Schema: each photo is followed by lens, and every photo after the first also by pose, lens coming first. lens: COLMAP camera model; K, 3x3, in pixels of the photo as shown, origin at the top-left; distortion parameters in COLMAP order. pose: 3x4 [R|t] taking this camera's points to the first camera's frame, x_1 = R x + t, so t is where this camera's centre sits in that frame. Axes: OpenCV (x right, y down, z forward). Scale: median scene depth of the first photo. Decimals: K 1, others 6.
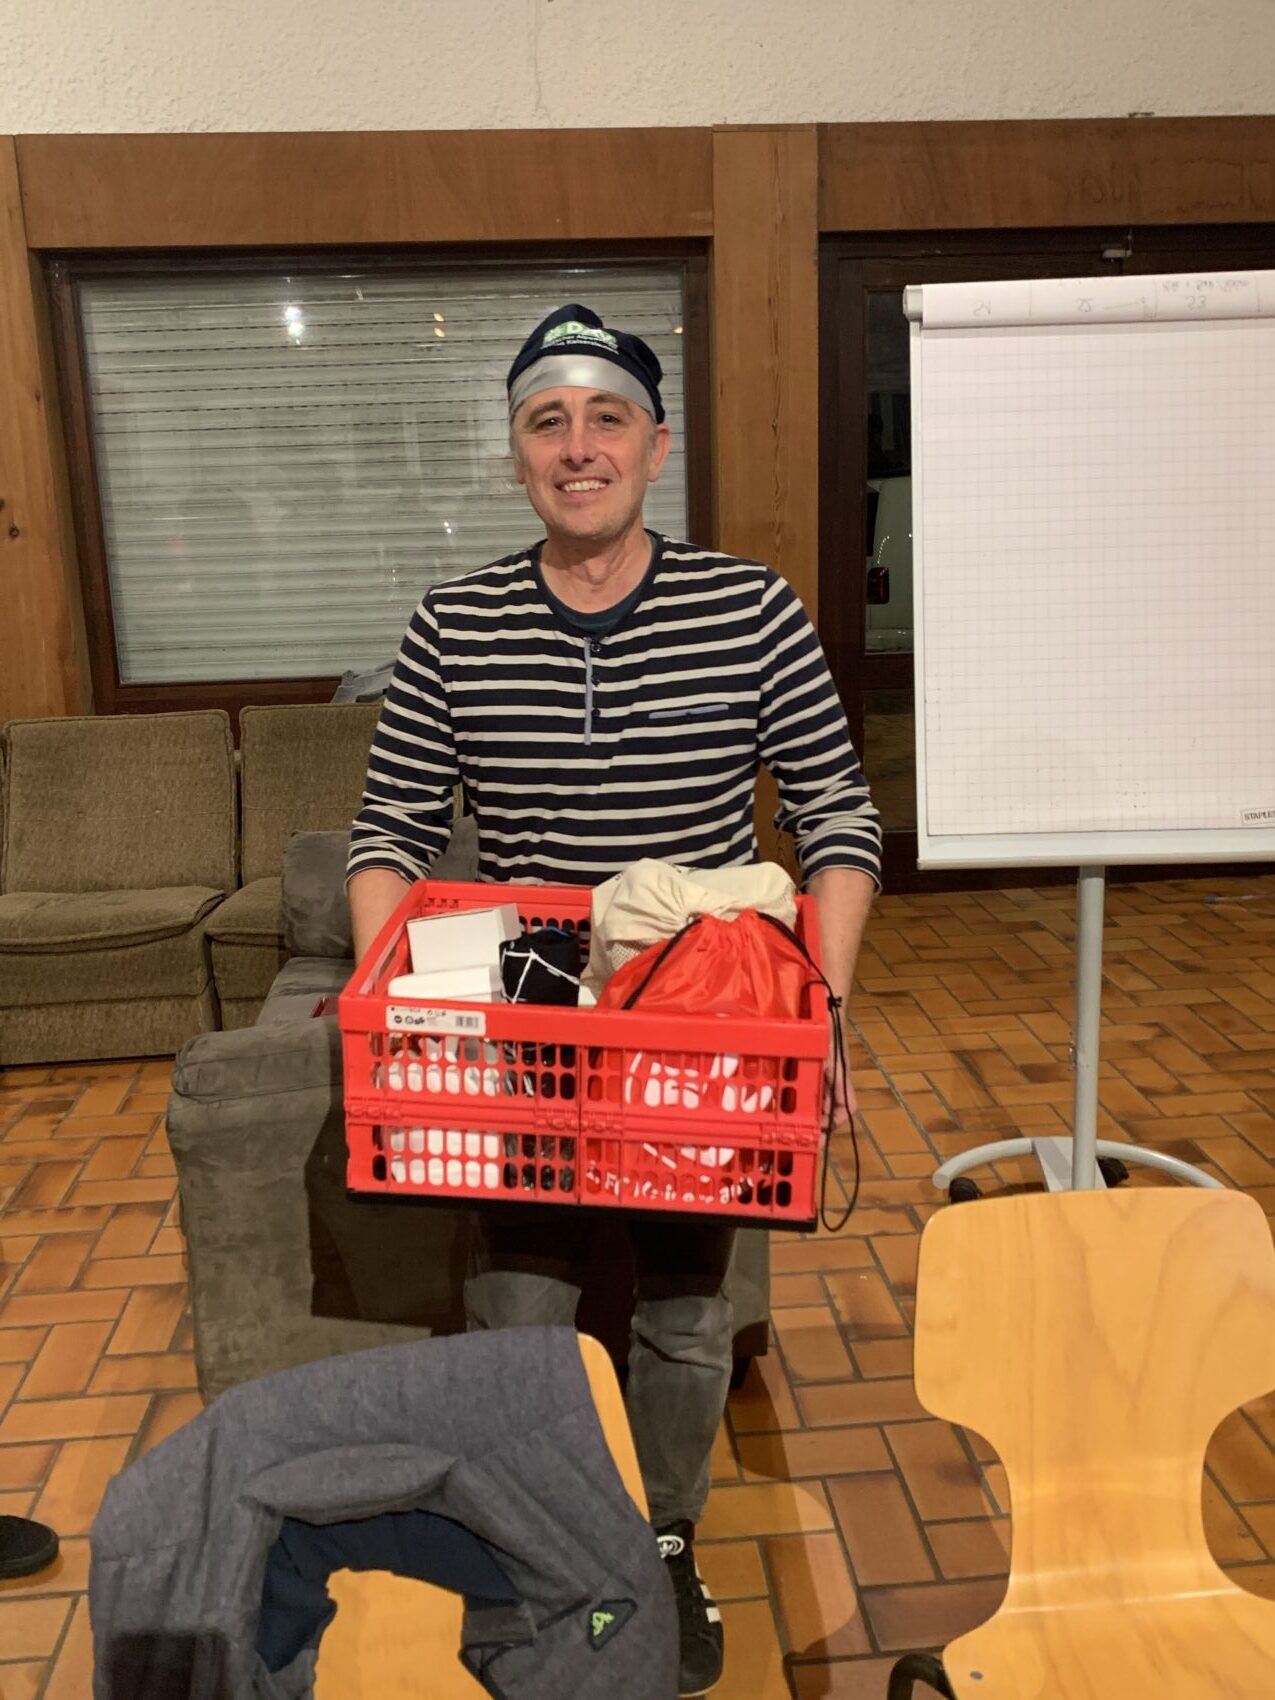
lens RADIAL K [[1520.8, 0, 624.3], [0, 1520.8, 857.2], [0, 0, 1]] dist [0.015700, -0.042451]
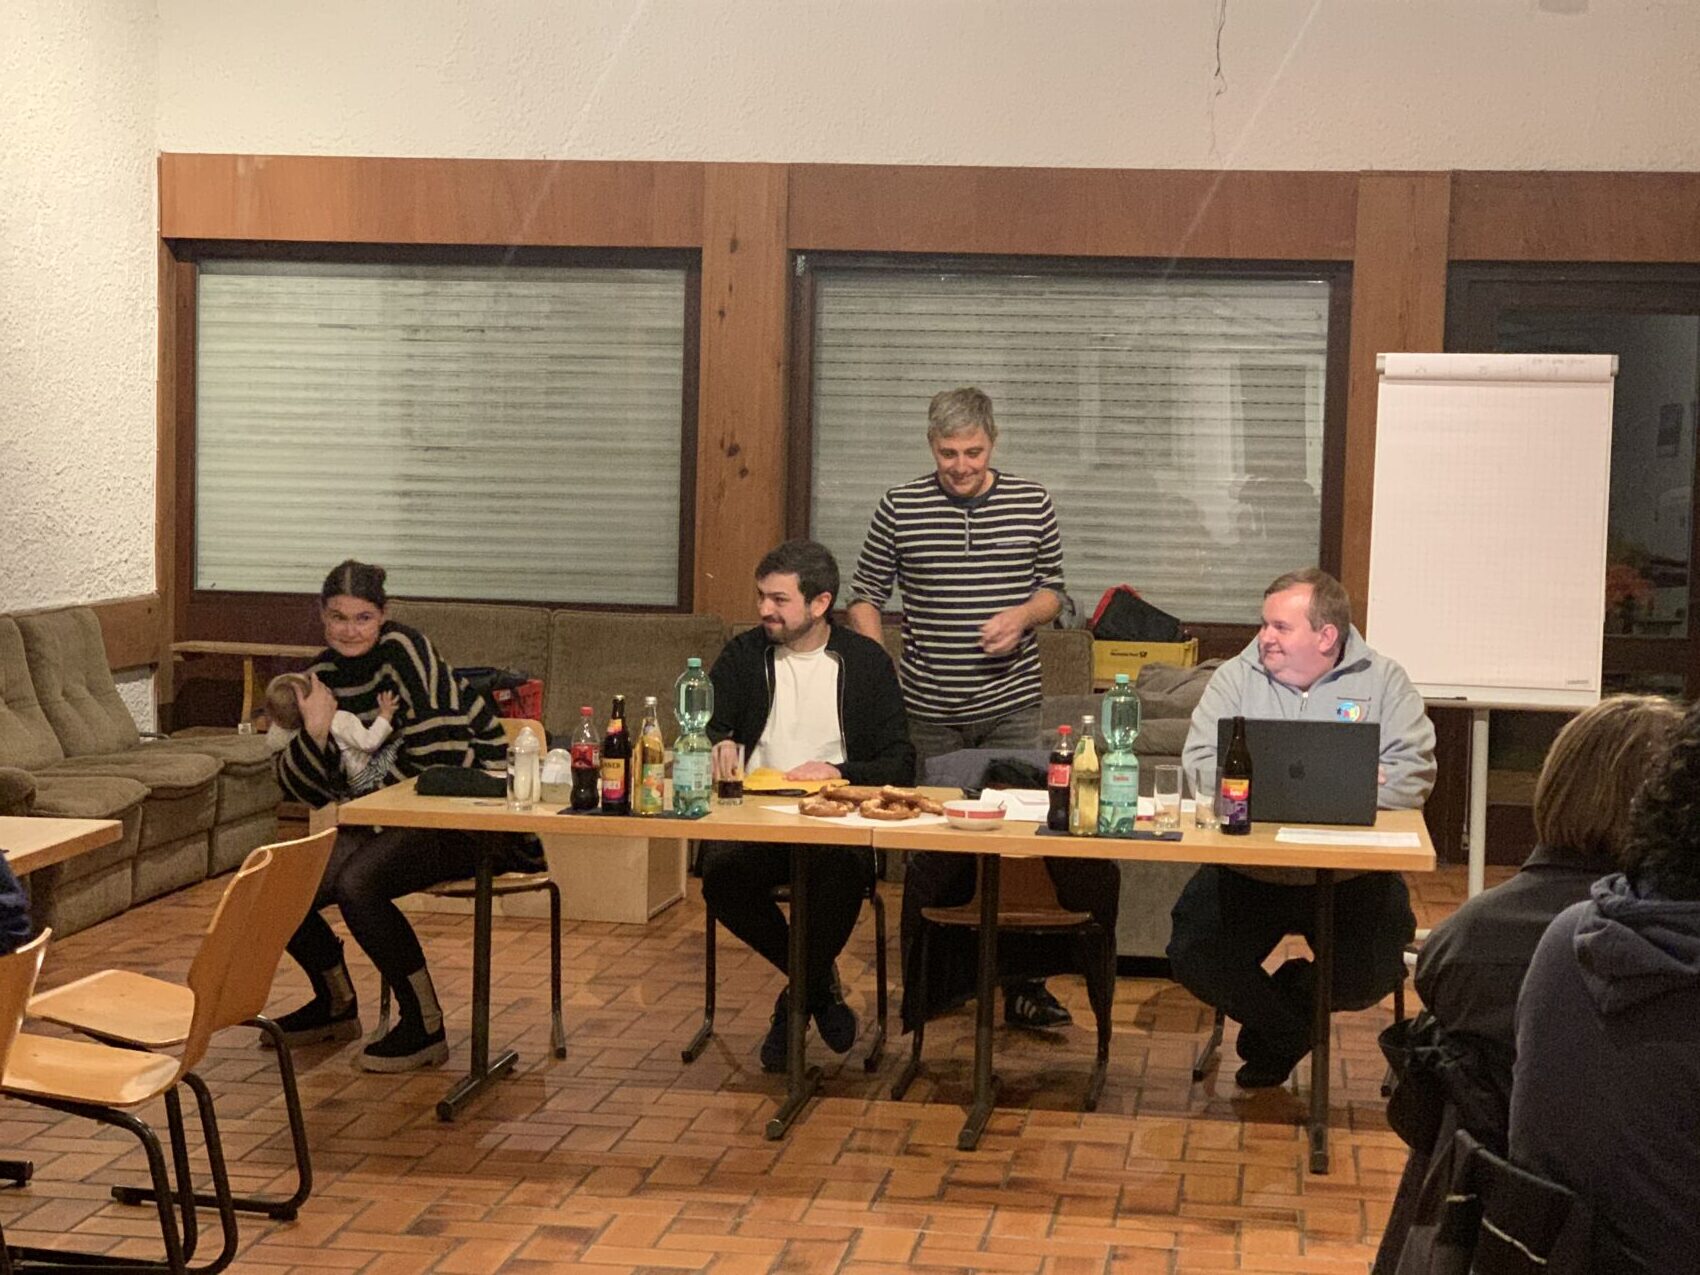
lens RADIAL K [[3122.4, 0, 851.6], [0, 3122.4, 628.3], [0, 0, 1]] dist [0.099011, 0.000000]
pose [[0.981372, 0.067403, -0.179906, 0.132206], [-0.100695, 0.977964, -0.182885, 0.347764], [0.163614, 0.197594, 0.966533, -1.335170]]
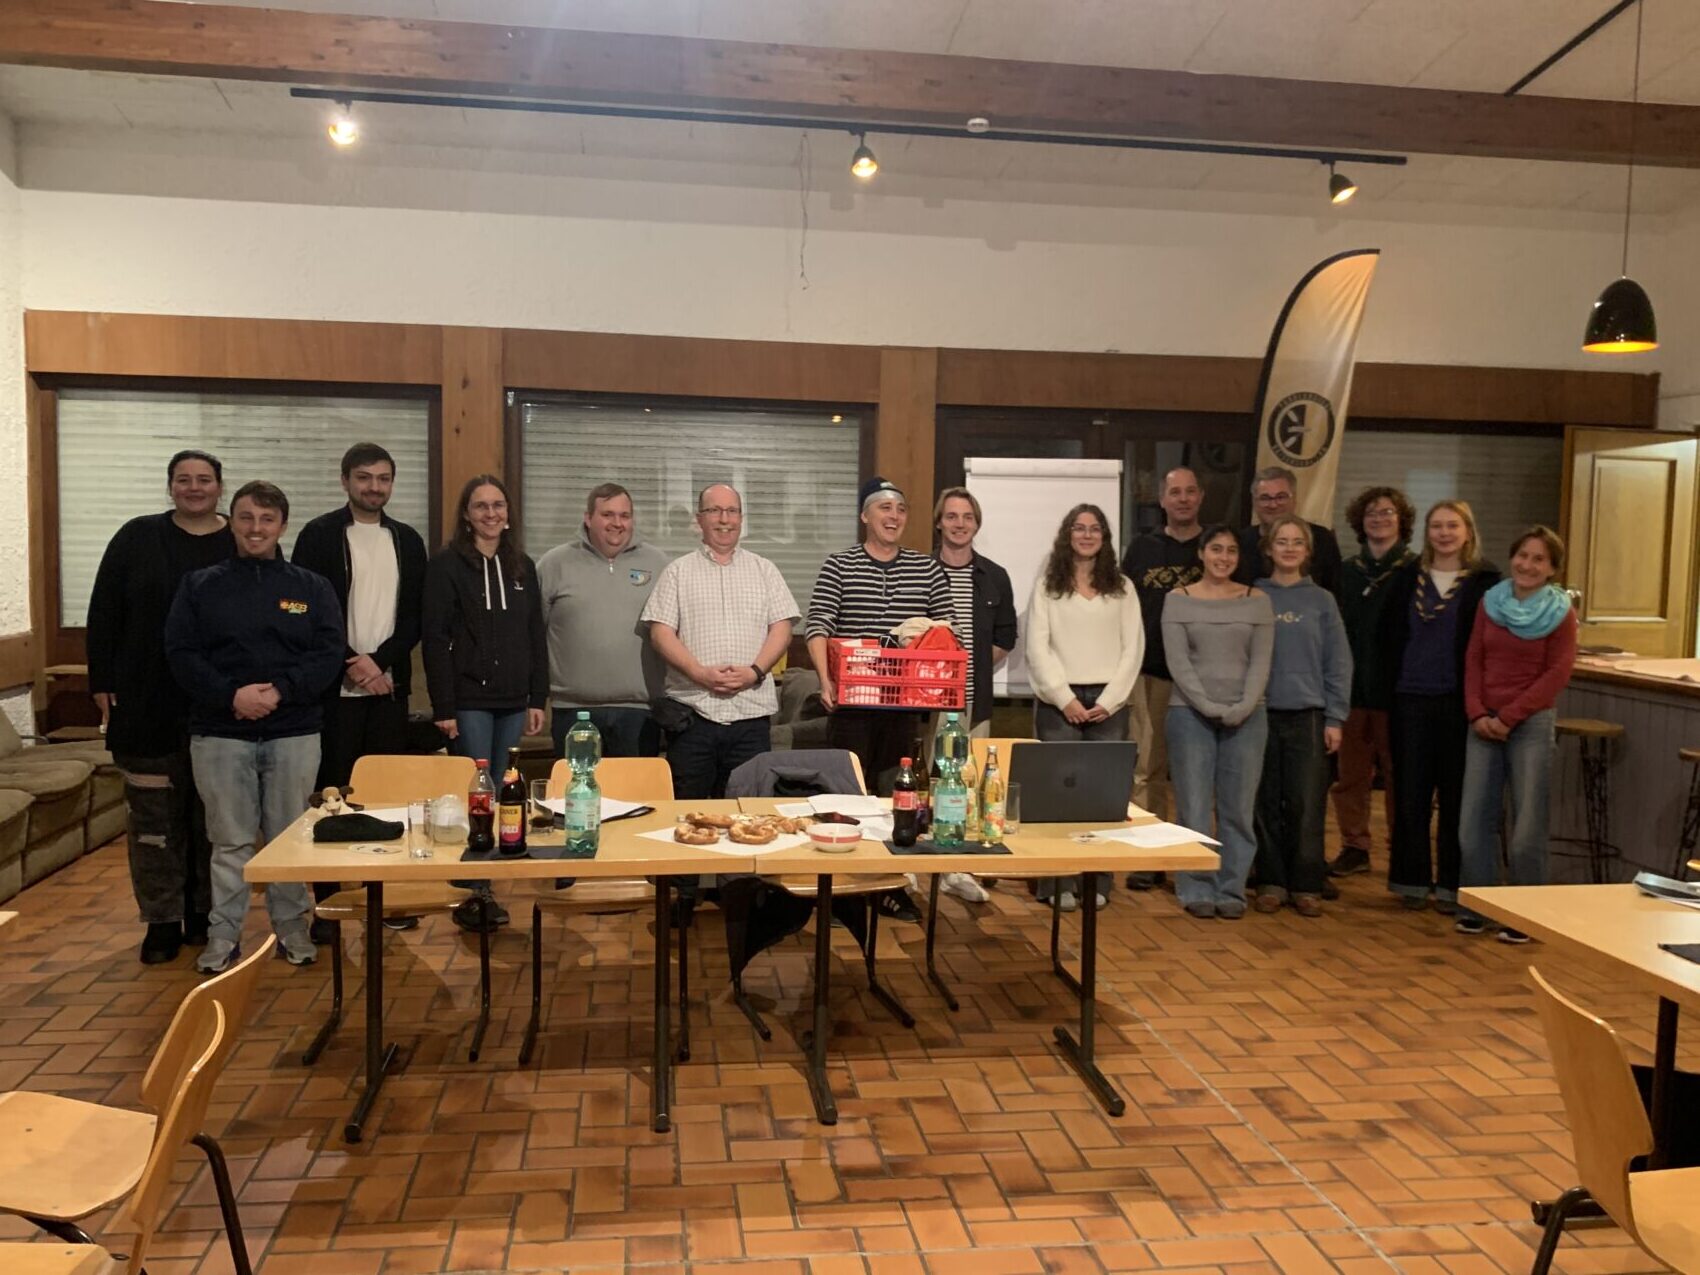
lens RADIAL K [[1520.8, 0, 853.6], [0, 1520.8, 645.3], [0, 0, 1]] dist [0.015700, -0.042451]
pose [[0.993633, 0.047518, 0.102152, -0.144612], [-0.028461, 0.983164, -0.180496, 0.206595], [-0.109009, 0.176439, 0.978257, -0.725038]]
